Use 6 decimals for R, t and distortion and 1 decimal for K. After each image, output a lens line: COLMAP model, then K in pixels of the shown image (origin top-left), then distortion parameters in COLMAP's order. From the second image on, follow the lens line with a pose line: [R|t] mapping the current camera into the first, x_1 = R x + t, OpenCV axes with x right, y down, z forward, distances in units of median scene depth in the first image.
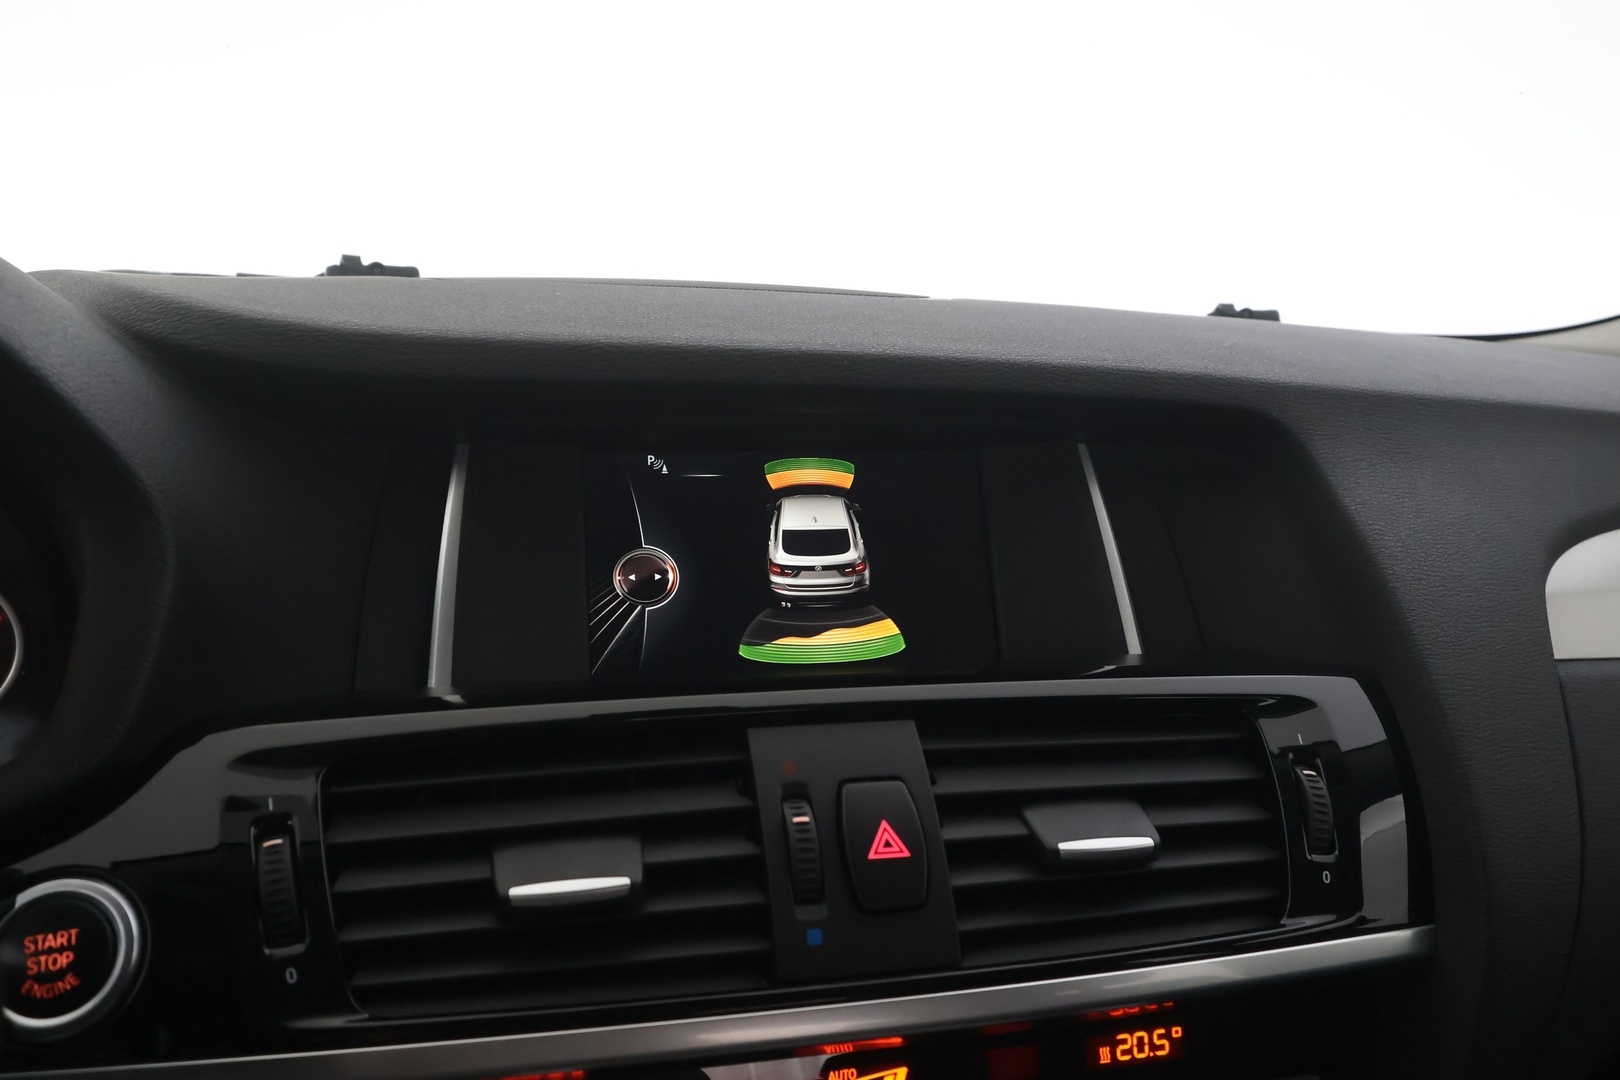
lens RADIAL K [[1268.3, 0, 808.4], [0, 1268.3, 544.7], [0, 0, 1]] dist [-0.000866, 0.011013]
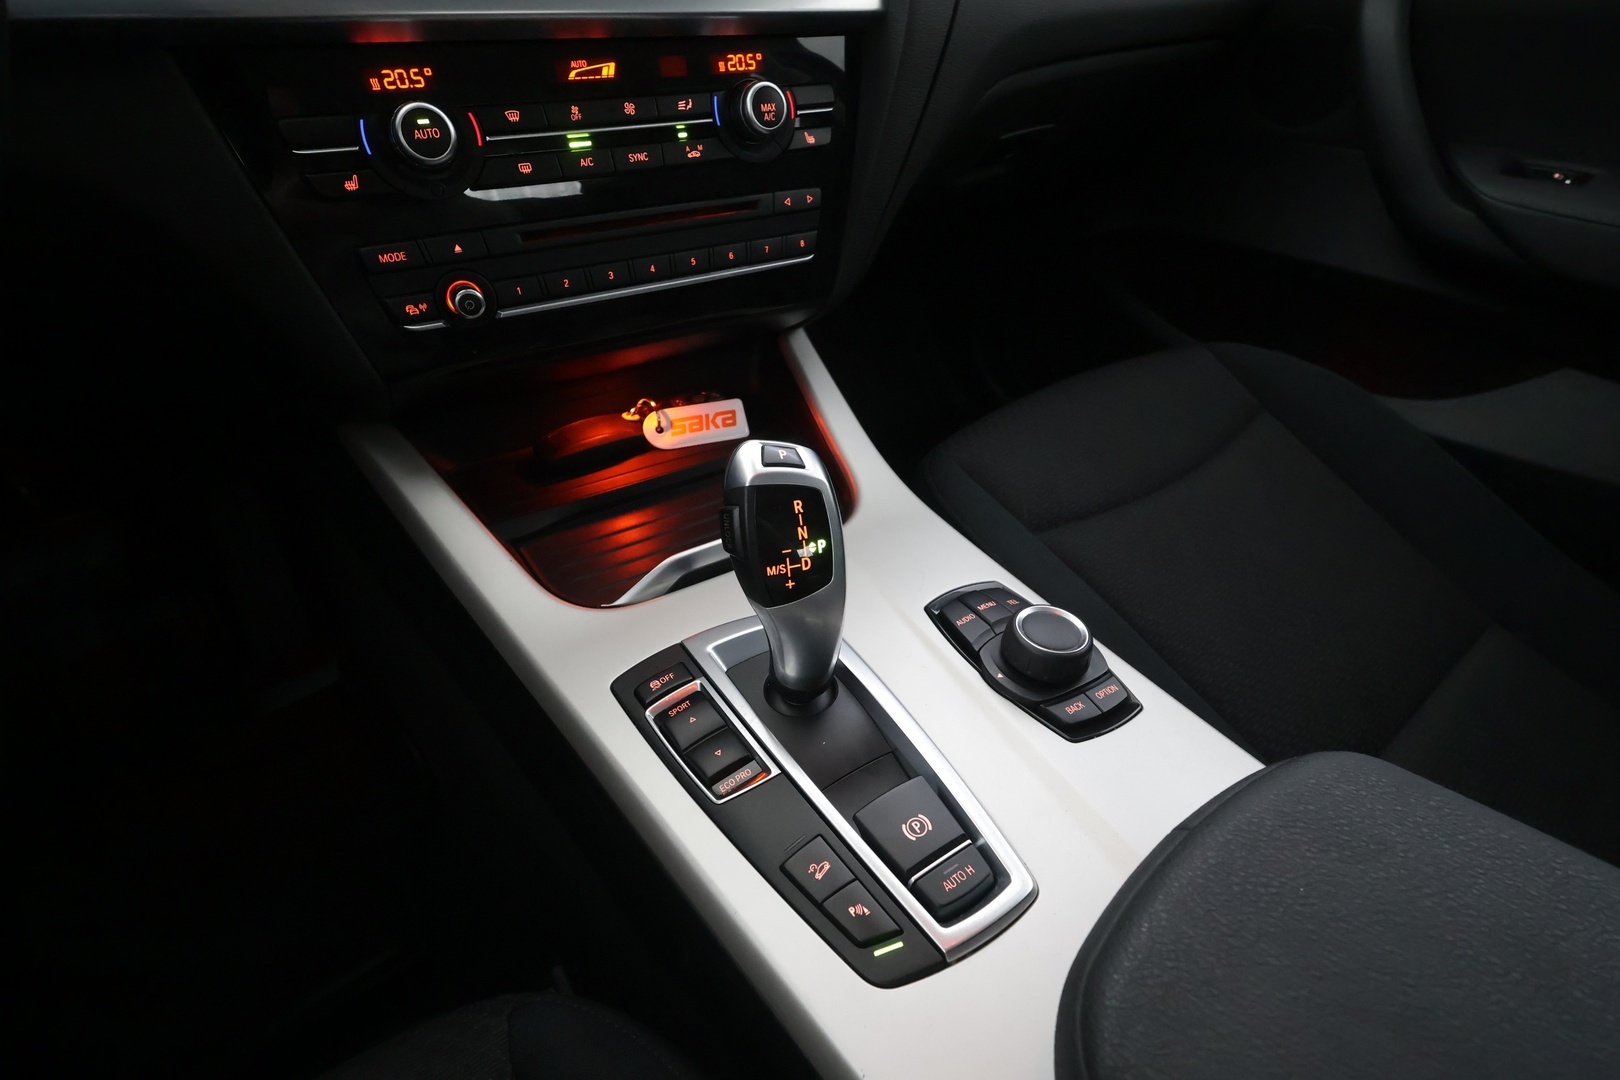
lens RADIAL K [[745.7, 0, 807.3], [0, 745.7, 541.8], [0, 0, 1]] dist [0.001072, -0.000069]
pose [[0.961462, -0.173325, 0.213421, -0.004890], [0.044256, 0.863701, 0.502058, 0.456527], [-0.271351, -0.473265, 0.838087, -0.304191]]
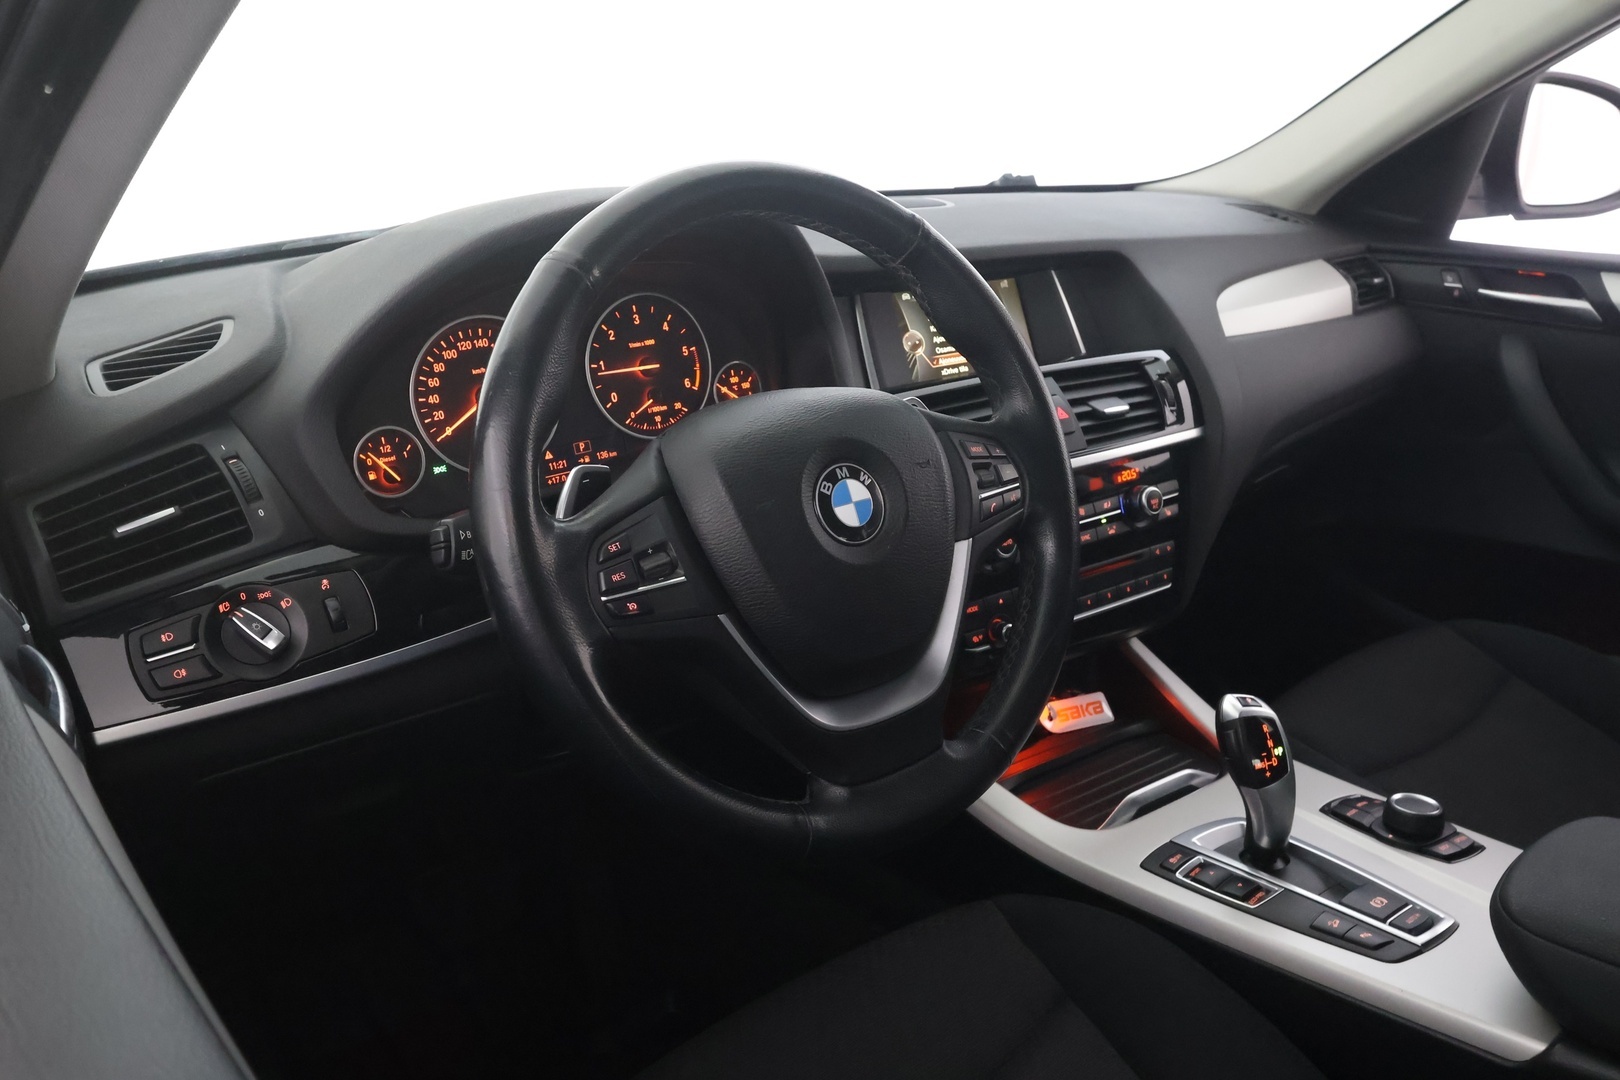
lens RADIAL K [[1268.3, 0, 801.5], [0, 1268.3, 543.9], [0, 0, 1]] dist [-0.000866, 0.011013]
pose [[0.940903, -0.155714, 0.300756, -1.402344], [0.106606, 0.979066, 0.173391, -0.052213], [-0.321459, -0.131082, 0.937807, -1.602432]]
